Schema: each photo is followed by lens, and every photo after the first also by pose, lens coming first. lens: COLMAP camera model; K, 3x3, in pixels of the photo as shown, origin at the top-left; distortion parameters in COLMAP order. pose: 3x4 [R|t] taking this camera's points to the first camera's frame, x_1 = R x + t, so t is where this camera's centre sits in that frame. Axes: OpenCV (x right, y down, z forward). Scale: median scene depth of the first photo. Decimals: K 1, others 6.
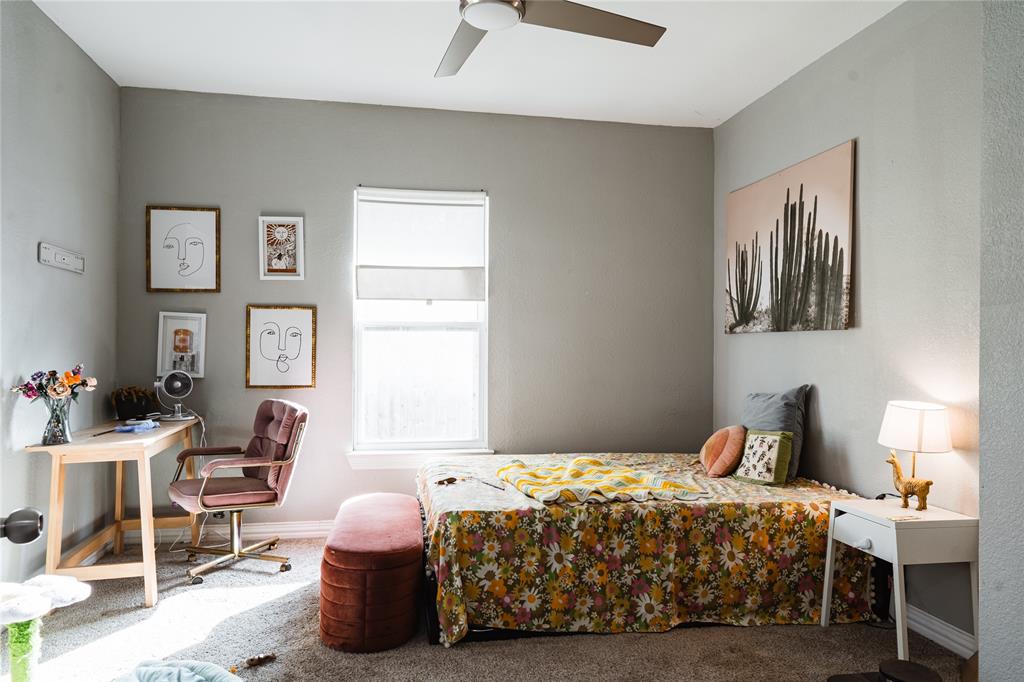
lens RADIAL K [[688.3, 0, 519.9], [0, 688.3, 343.9], [0, 0, 1]] dist [-0.003387, 0.003970]
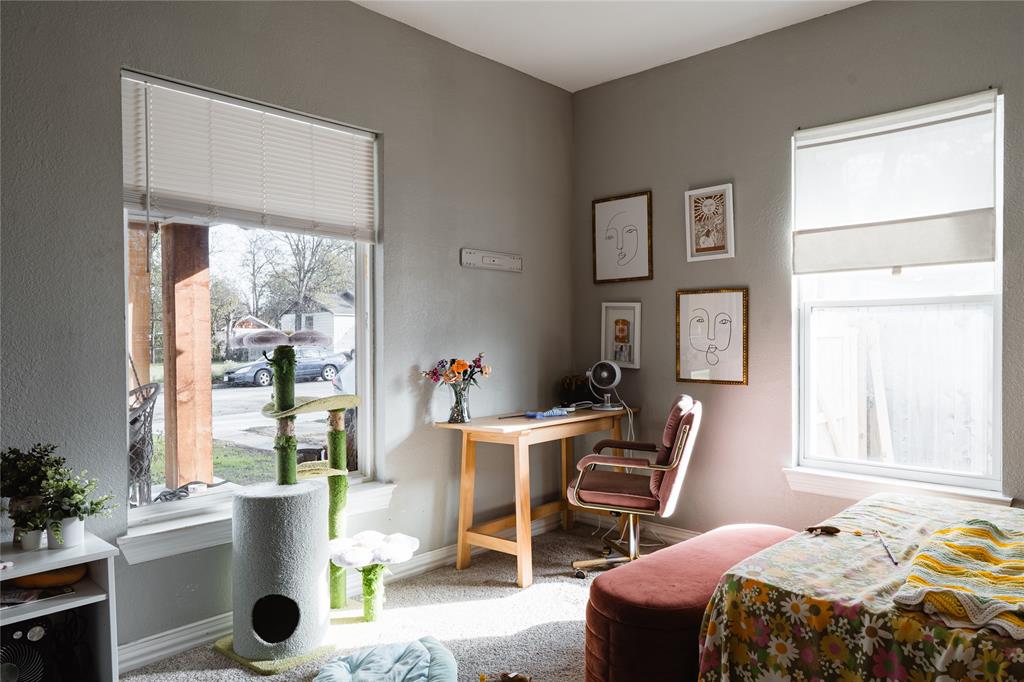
lens RADIAL K [[688.3, 0, 512.0], [0, 688.3, 343.2], [0, 0, 1]] dist [-0.003387, 0.003970]
pose [[0.579609, -0.000103, -0.814894, 0.241566], [0.013337, 0.999867, 0.009360, 0.002218], [0.814785, -0.016293, 0.579534, 0.310270]]
